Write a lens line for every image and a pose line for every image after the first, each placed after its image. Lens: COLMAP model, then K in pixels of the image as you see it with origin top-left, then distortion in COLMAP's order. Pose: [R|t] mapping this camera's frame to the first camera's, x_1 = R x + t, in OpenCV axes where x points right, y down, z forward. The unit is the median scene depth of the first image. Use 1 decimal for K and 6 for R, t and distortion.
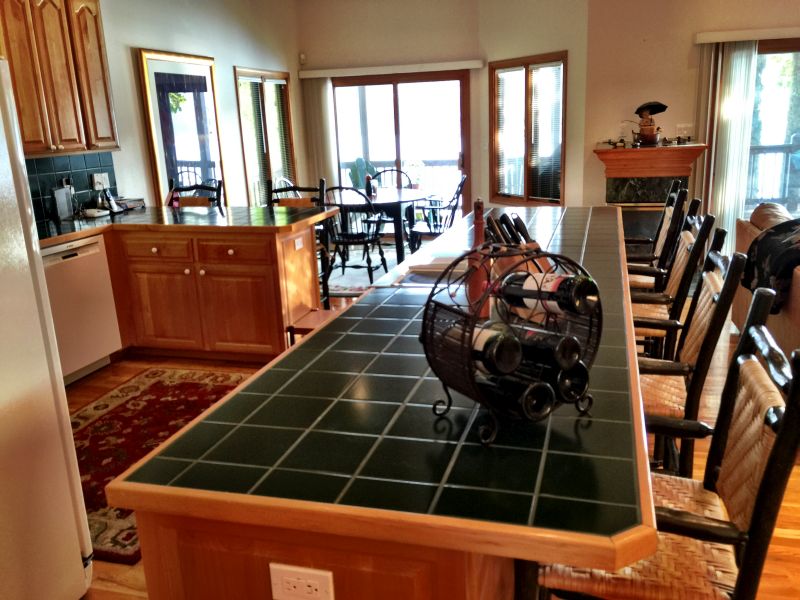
lens RADIAL K [[673.7, 0, 400.0], [0, 673.7, 300.0], [0, 0, 1]] dist [0.010038, 0.002331]
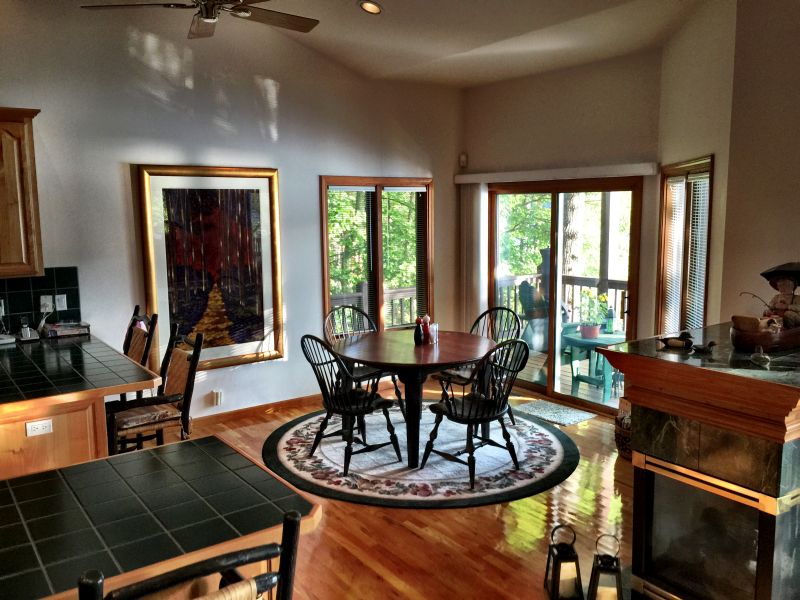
lens RADIAL K [[673.7, 0, 400.0], [0, 673.7, 300.0], [0, 0, 1]] dist [0.010038, 0.002331]
pose [[0.798032, 0.115823, -0.591380, 0.333259], [-0.180248, 0.982306, -0.050847, -0.144561], [0.575027, 0.147173, 0.804788, 0.339387]]
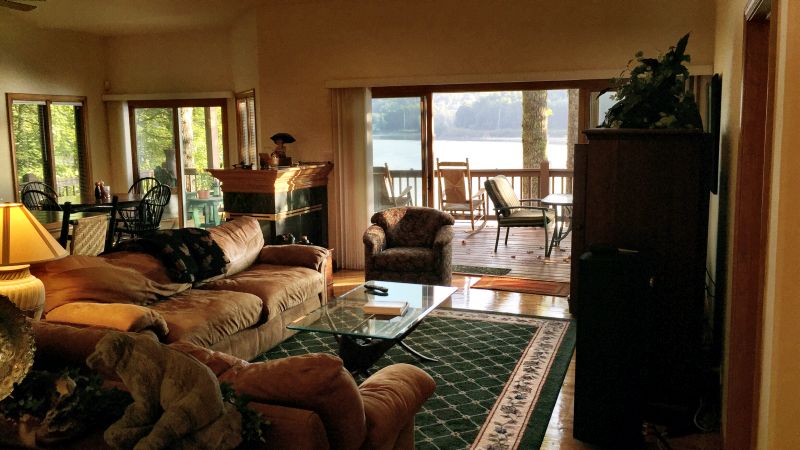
lens RADIAL K [[683.7, 0, 403.9], [0, 683.7, 210.4], [0, 0, 1]] dist [0.011302, -0.006807]
pose [[0.996542, 0.038920, -0.073416, 0.526738], [-0.048754, 0.989329, -0.137299, 0.006366], [0.067289, 0.140403, 0.987805, -0.154648]]
